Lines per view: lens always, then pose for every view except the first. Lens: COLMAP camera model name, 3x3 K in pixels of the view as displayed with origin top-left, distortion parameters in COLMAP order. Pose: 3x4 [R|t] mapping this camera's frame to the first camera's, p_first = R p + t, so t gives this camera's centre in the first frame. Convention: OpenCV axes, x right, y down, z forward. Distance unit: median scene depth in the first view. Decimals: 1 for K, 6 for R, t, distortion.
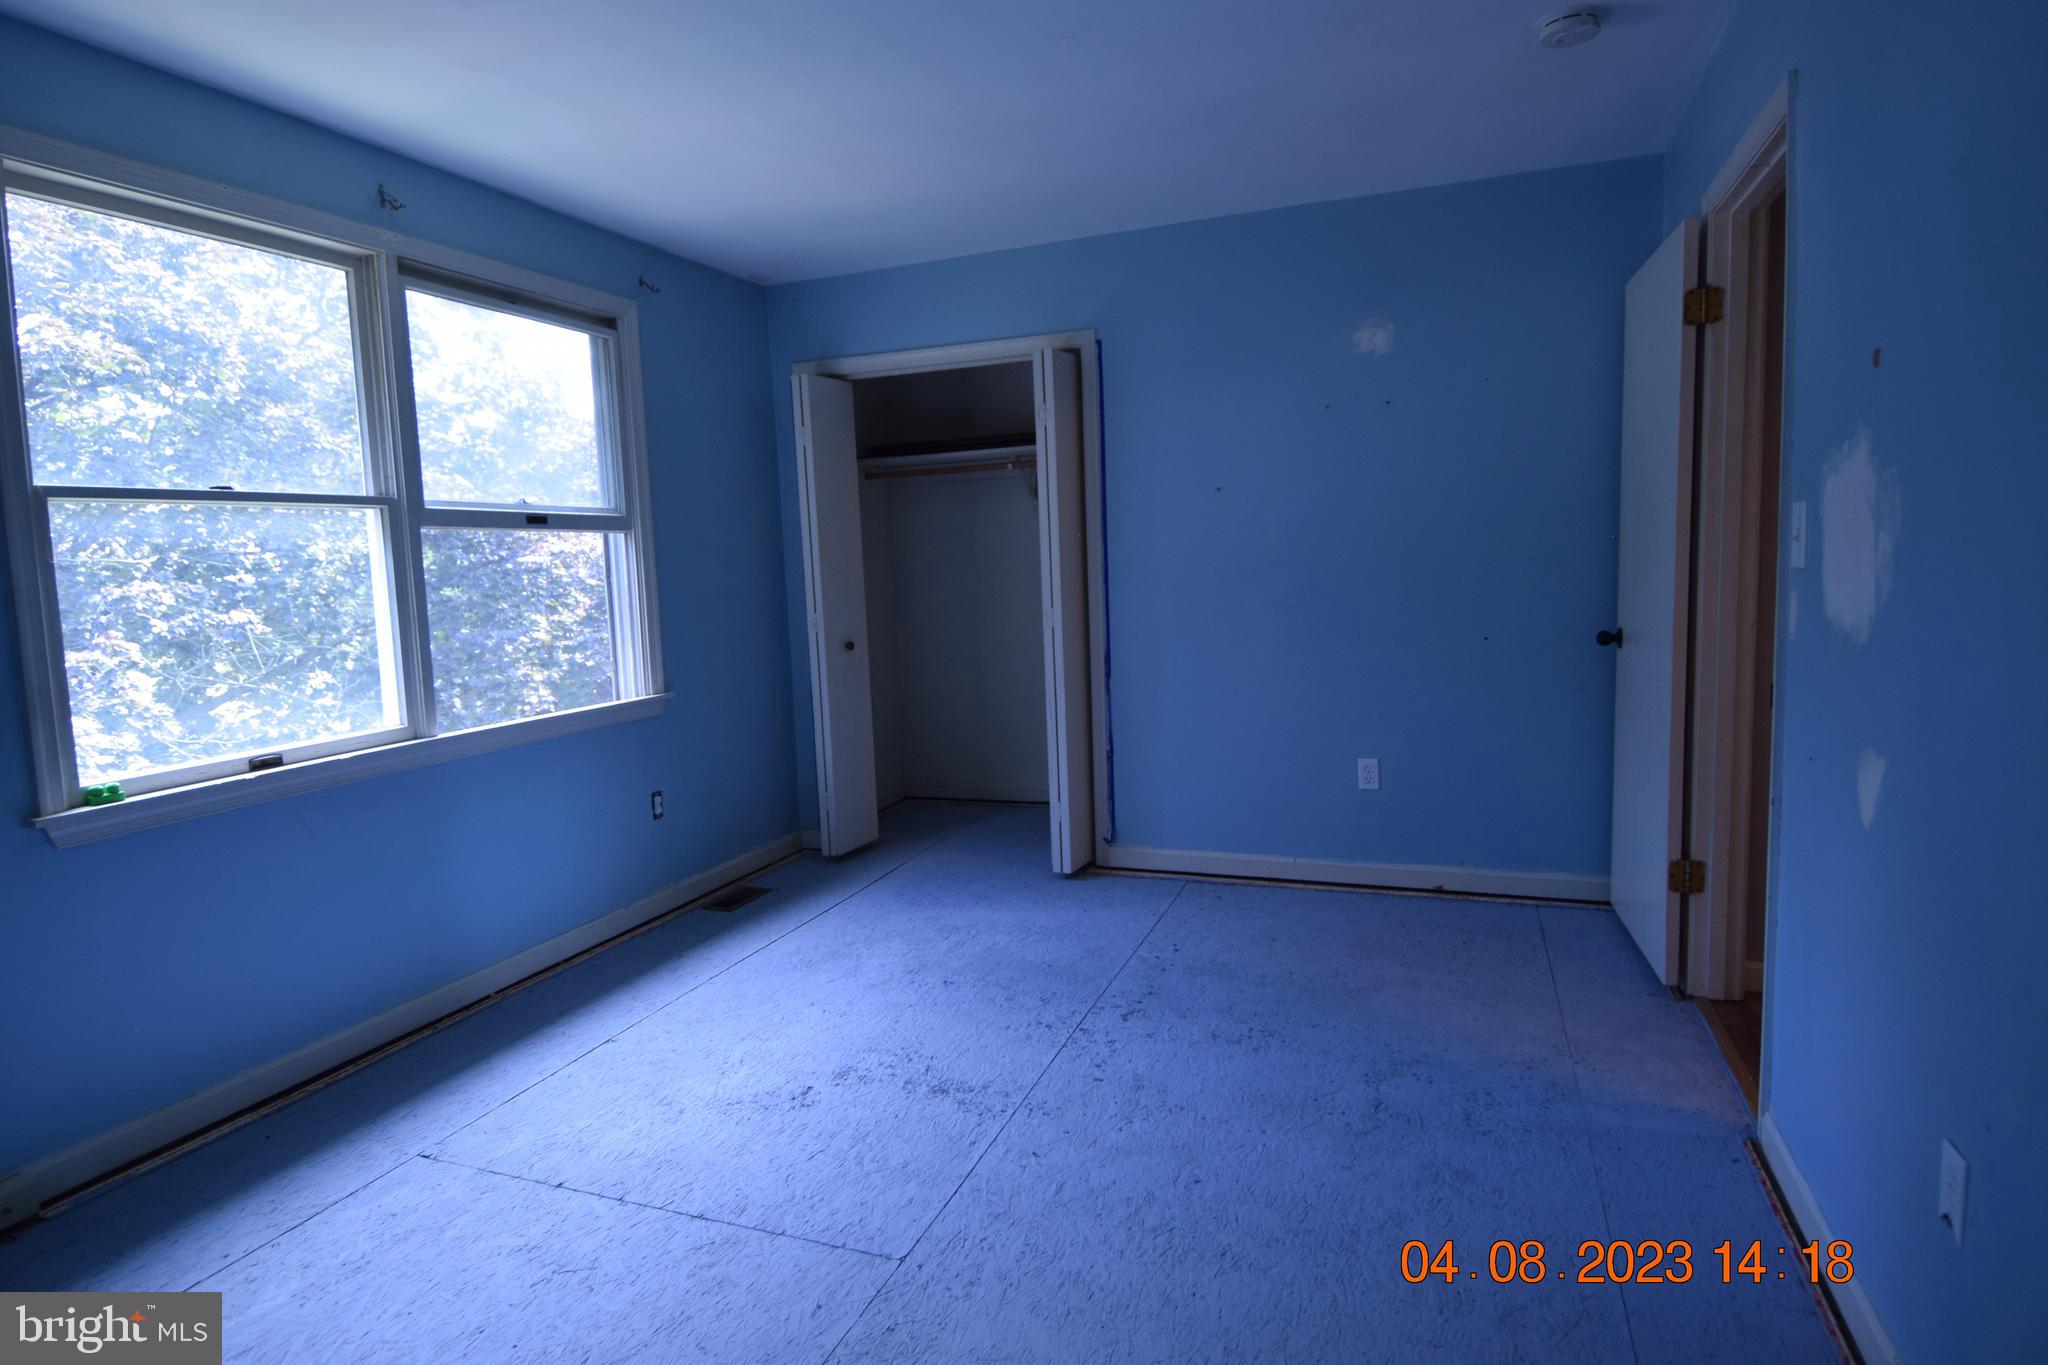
lens RADIAL K [[1126.7, 0, 1005.1], [0, 1126.7, 682.8], [0, 0, 1]] dist [0.050657, -0.056987]
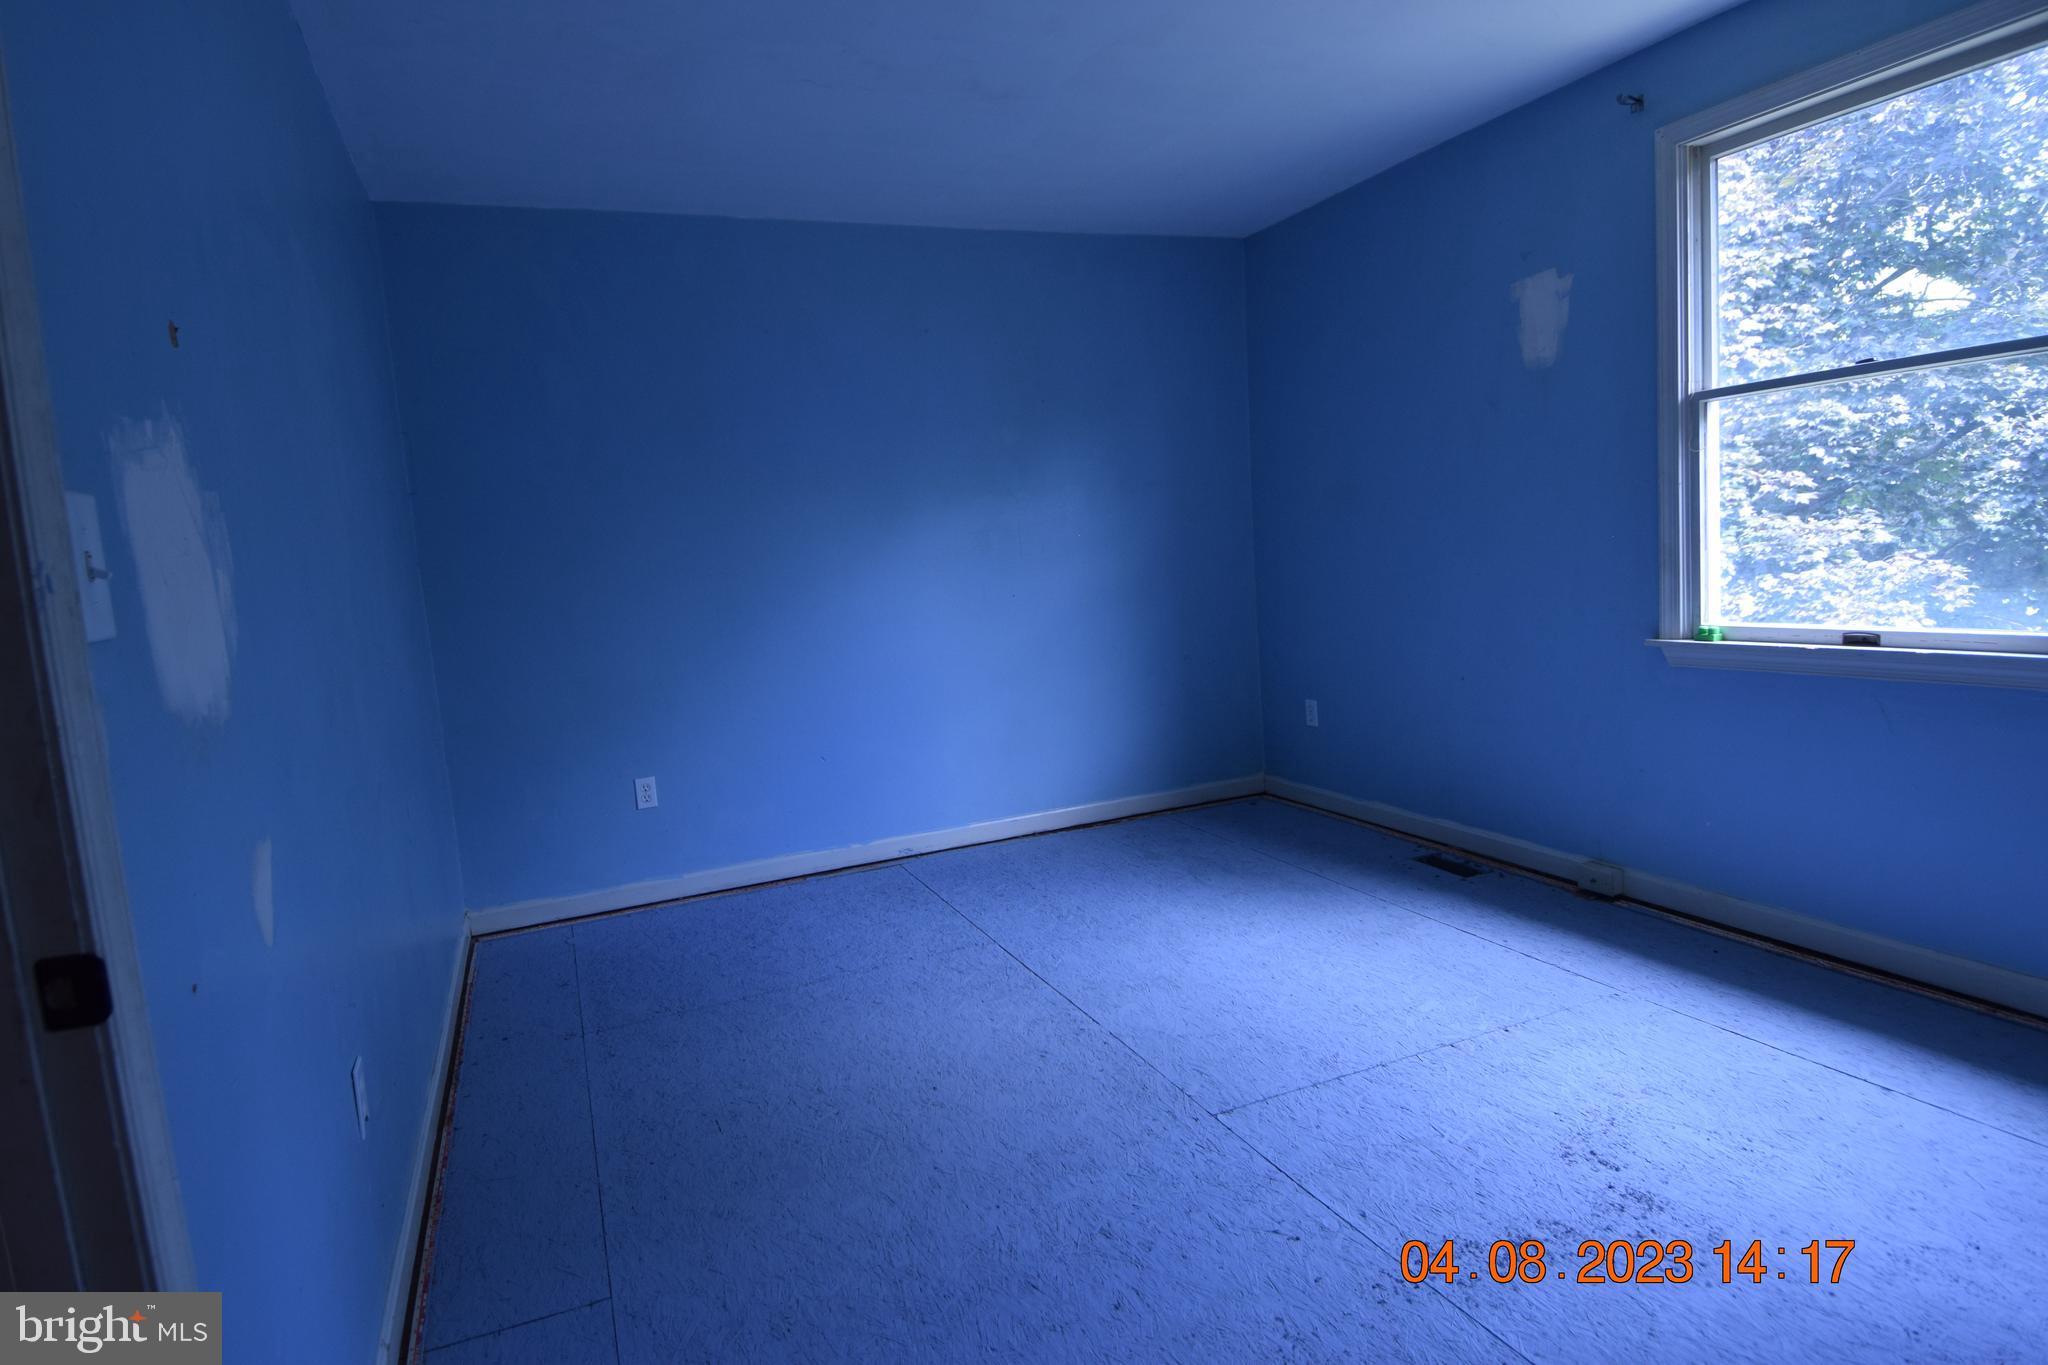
lens RADIAL K [[1126.7, 0, 1005.1], [0, 1126.7, 682.8], [0, 0, 1]] dist [0.050657, -0.056987]
pose [[-0.716906, 0.171544, -0.675735, 0.588239], [0.025624, 0.975084, 0.220353, -0.136859], [0.696699, 0.140658, -0.703439, 1.236625]]
